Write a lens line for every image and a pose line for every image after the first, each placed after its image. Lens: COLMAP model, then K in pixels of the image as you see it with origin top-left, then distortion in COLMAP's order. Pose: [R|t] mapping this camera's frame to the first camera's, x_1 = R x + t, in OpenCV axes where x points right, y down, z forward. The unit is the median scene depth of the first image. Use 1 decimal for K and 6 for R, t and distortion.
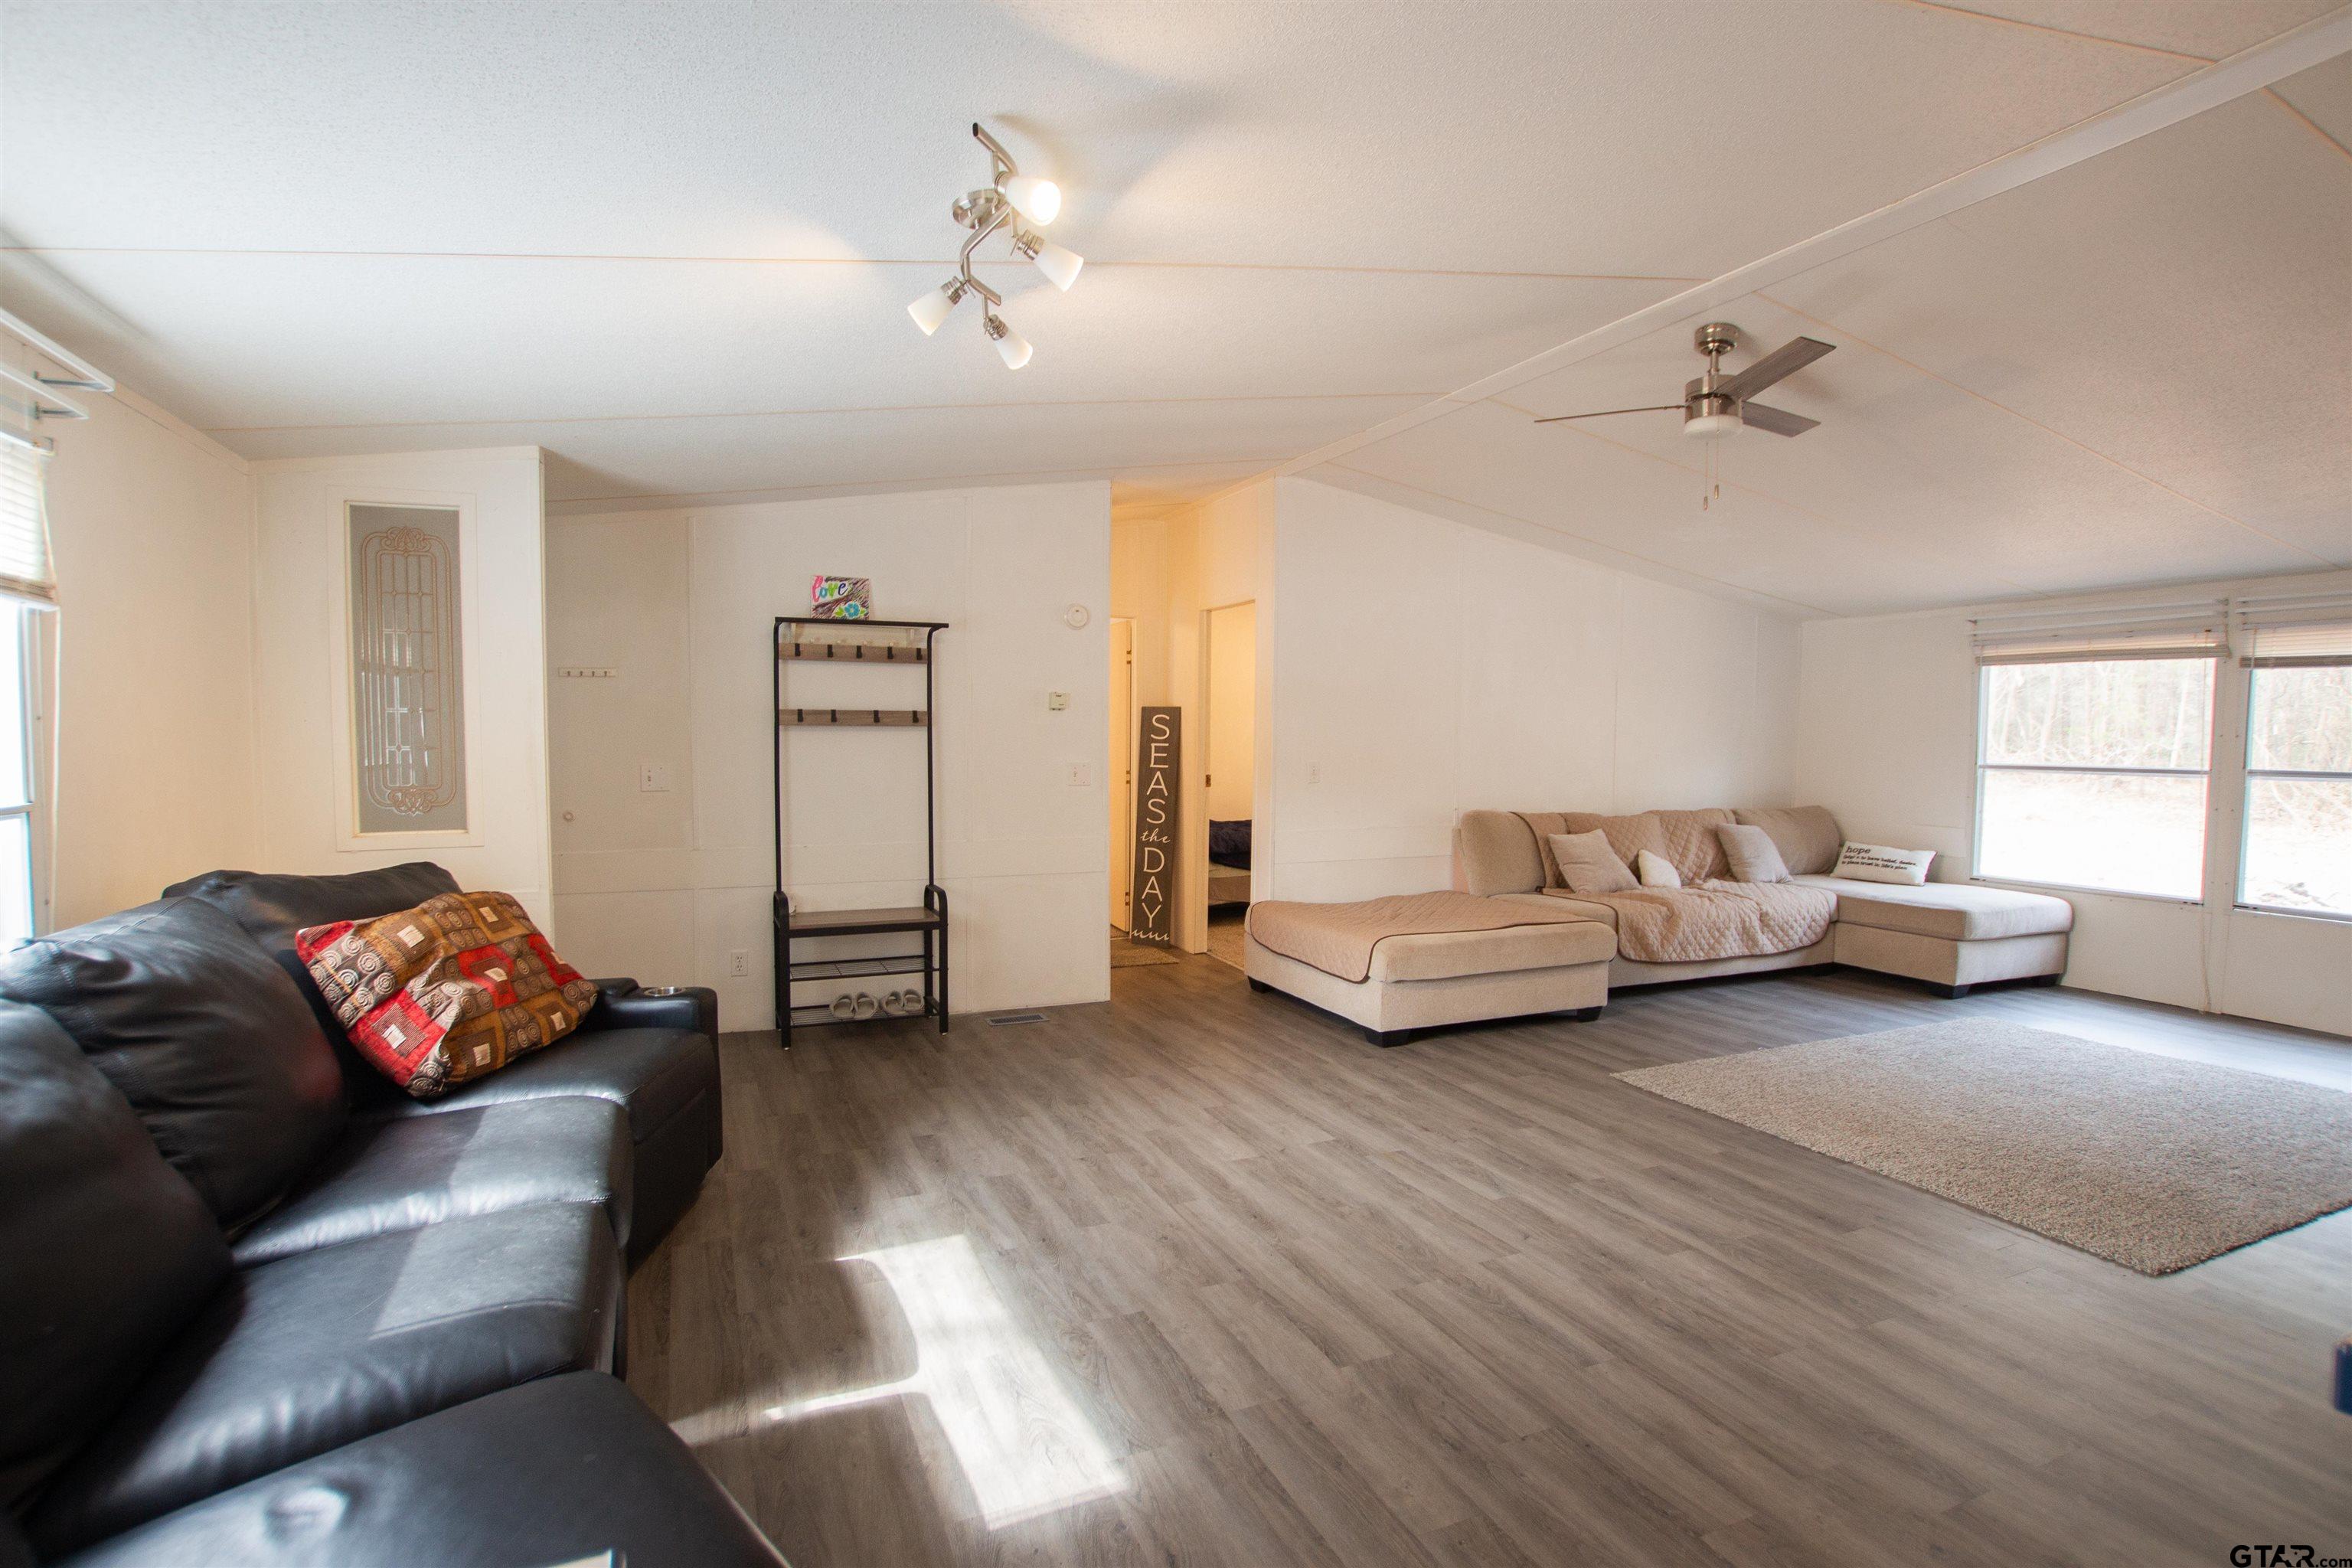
lens RADIAL K [[1100.7, 0, 1141.0], [0, 1100.7, 806.1], [0, 0, 1]] dist [-0.030074, 0.000613]
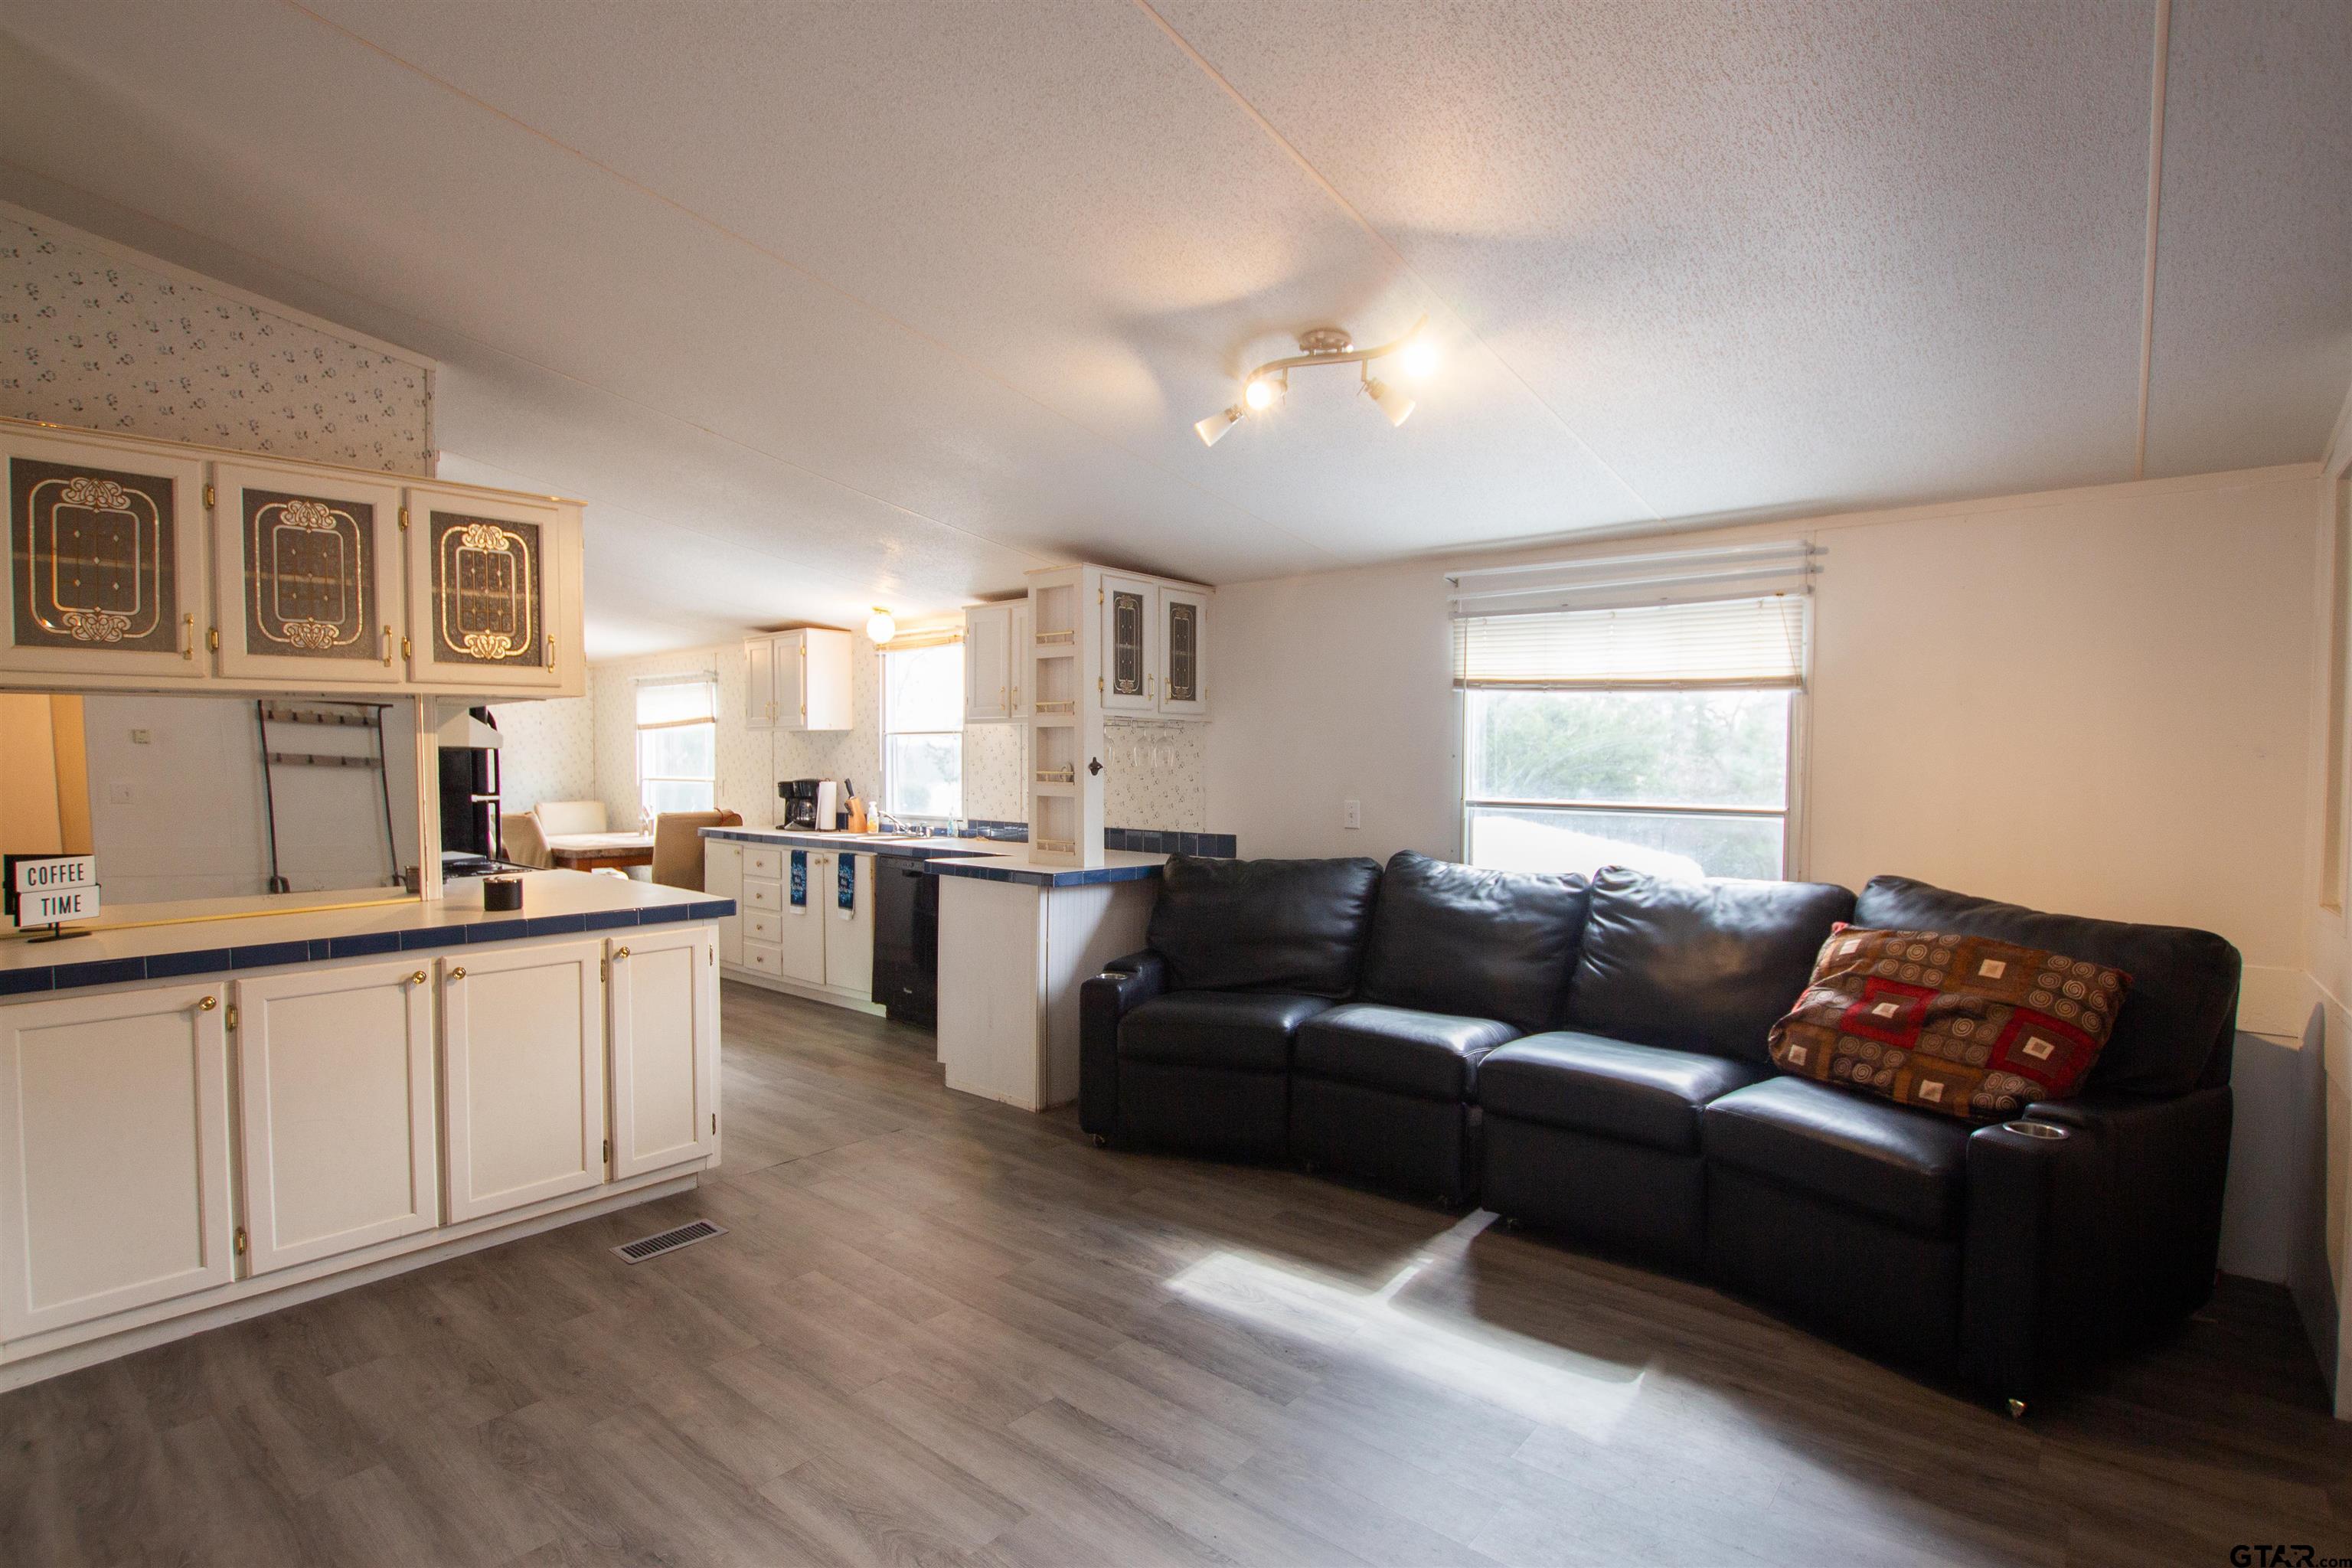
lens RADIAL K [[1139.1, 0, 1160.4], [0, 1139.1, 793.9], [0, 0, 1]] dist [-0.032359, 0.002670]
pose [[-0.887276, 0.004046, -0.461222, 0.334355], [-0.040450, 0.995426, 0.086549, -0.073817], [0.459462, 0.095450, -0.883054, 1.115509]]
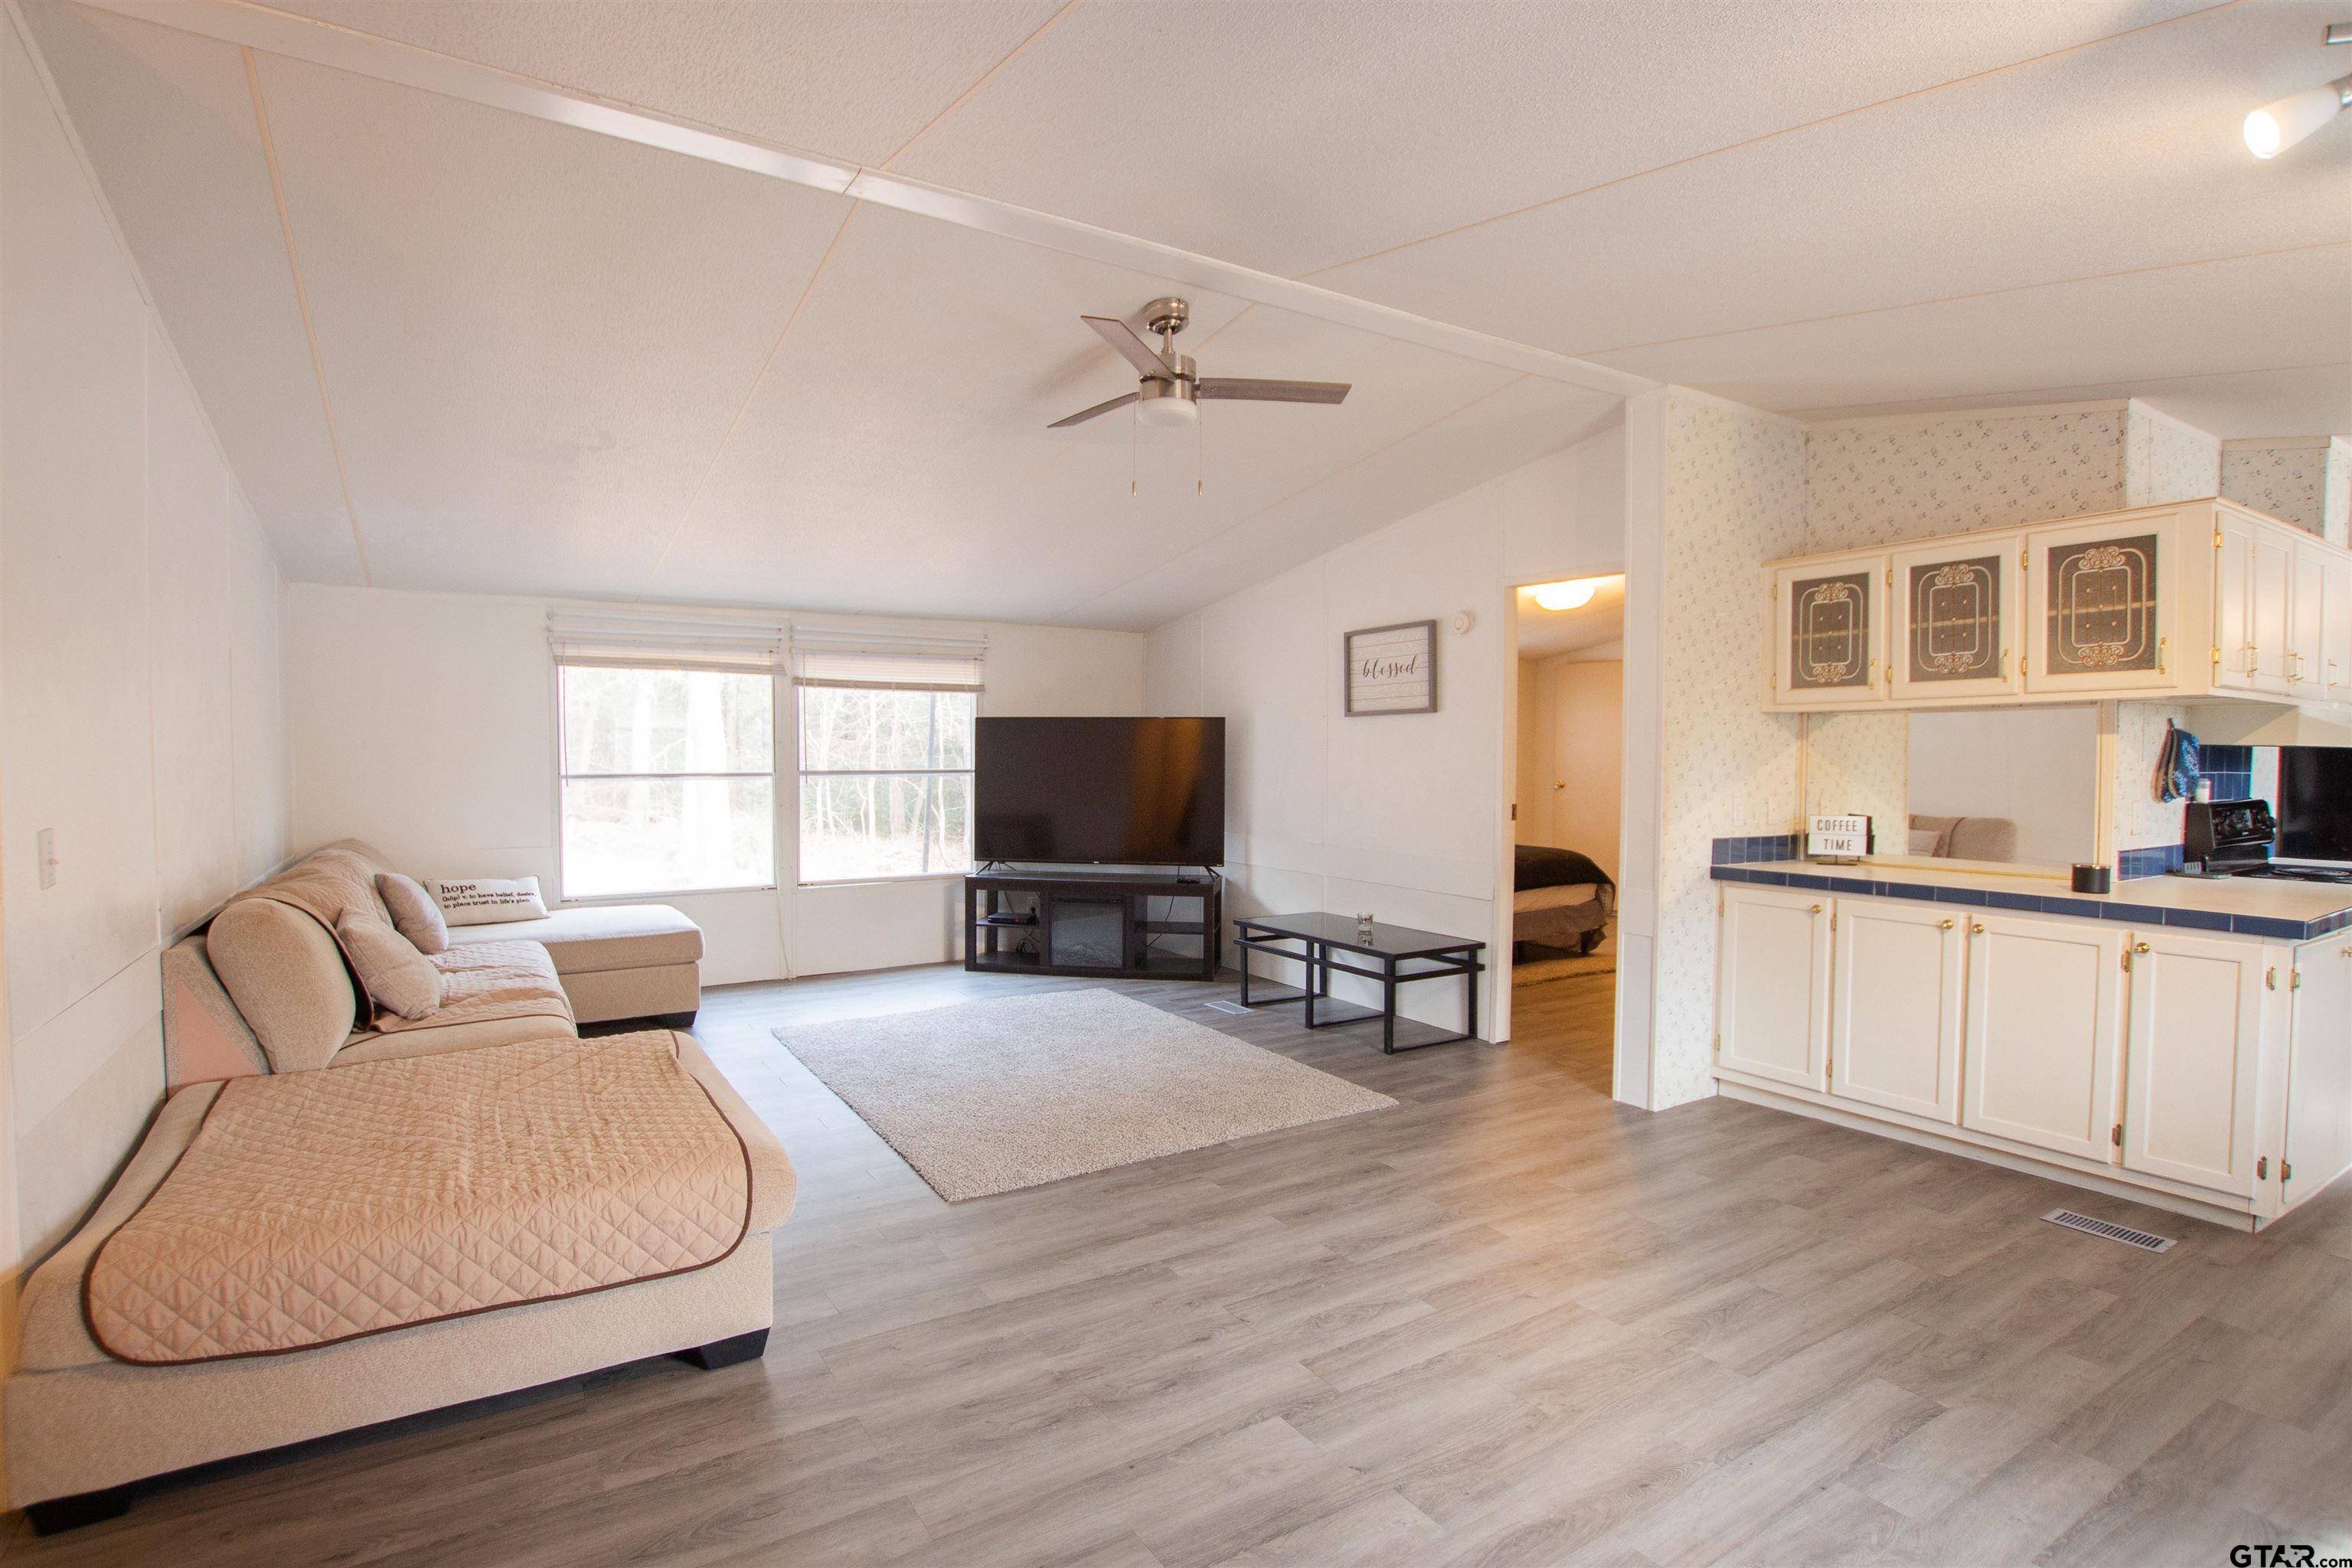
lens RADIAL K [[1155.5, 0, 1139.4], [0, 1155.5, 794.8], [0, 0, 1]] dist [-0.032093, 0.002483]
pose [[-0.158441, -0.047350, 0.986232, -0.392235], [0.059360, 0.996586, 0.057384, -0.076439], [-0.985582, 0.067635, -0.155090, 1.073545]]
